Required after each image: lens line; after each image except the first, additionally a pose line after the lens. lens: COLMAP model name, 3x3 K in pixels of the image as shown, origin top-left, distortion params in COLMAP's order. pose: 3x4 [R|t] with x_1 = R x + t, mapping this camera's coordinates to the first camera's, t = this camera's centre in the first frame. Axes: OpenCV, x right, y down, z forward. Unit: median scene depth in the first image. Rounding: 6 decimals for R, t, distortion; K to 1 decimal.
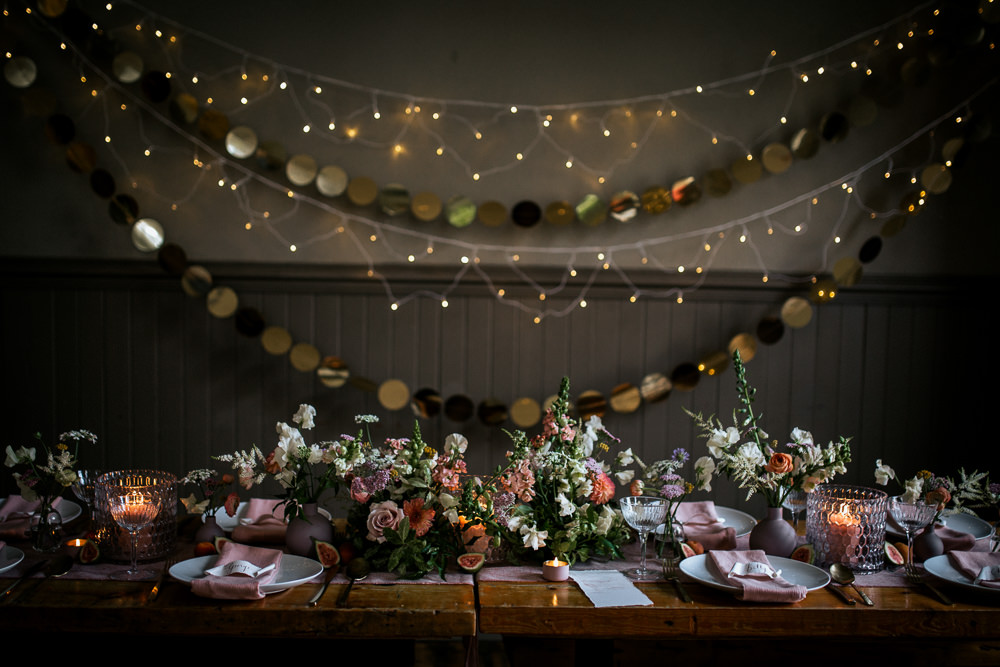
lens RADIAL K [[1169.3, 0, 480.2], [0, 1169.3, 335.8], [0, 0, 1]] dist [-0.072936, 0.045557]
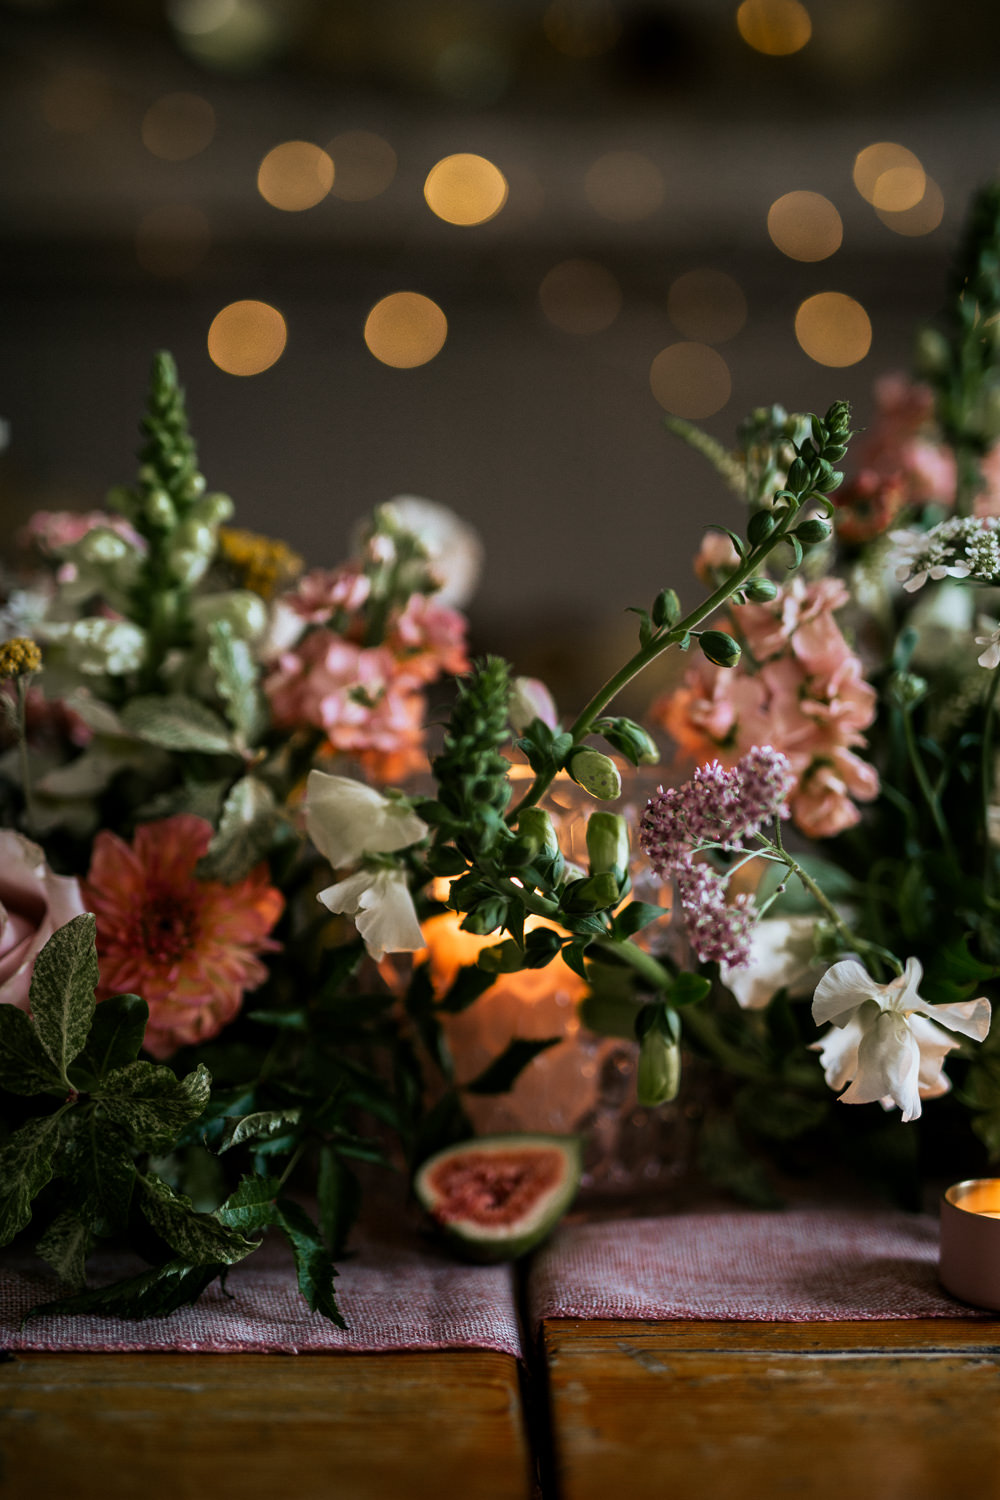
lens RADIAL K [[2172.7, 0, 502.7], [0, 2172.7, 811.2], [0, 0, 1]] dist [-0.005180, 0.017256]
pose [[0.999942, -0.010780, 0.000493, -0.006963], [0.010735, 0.998342, 0.056545, 0.121099], [-0.001101, -0.056536, 0.998400, 0.688640]]
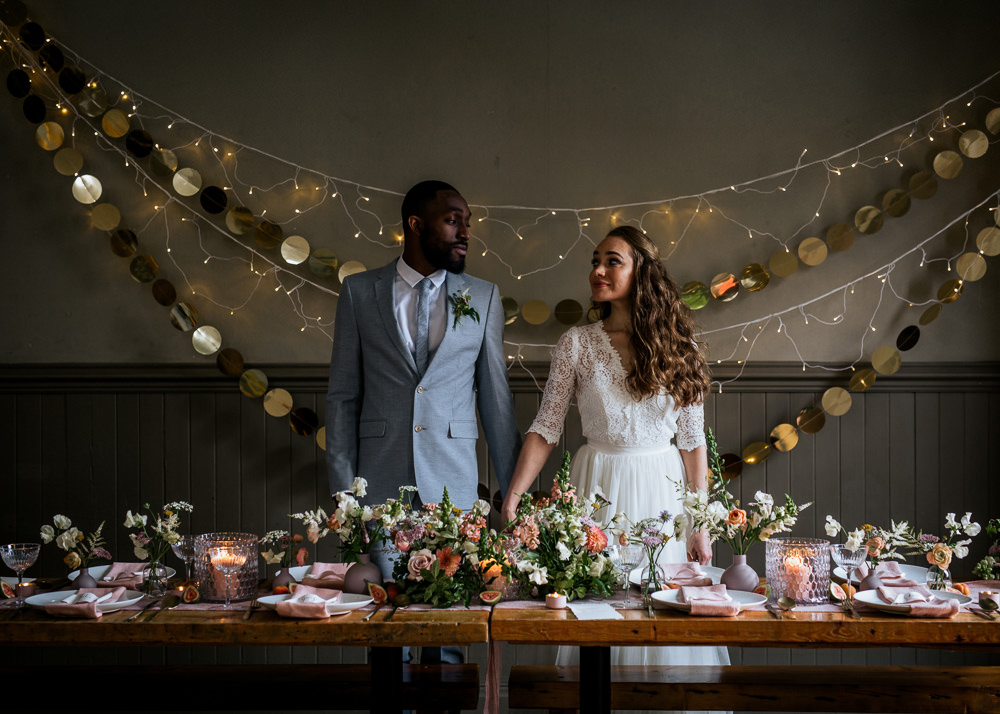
lens RADIAL K [[1582.8, 0, 500.0], [0, 1582.8, 357.0], [0, 0, 1]] dist [-0.015227, 0.022487]
pose [[0.998065, -0.021856, -0.058205, 0.108711], [0.018170, 0.997841, -0.063107, 0.042191], [0.059459, 0.061928, 0.996308, -0.730445]]
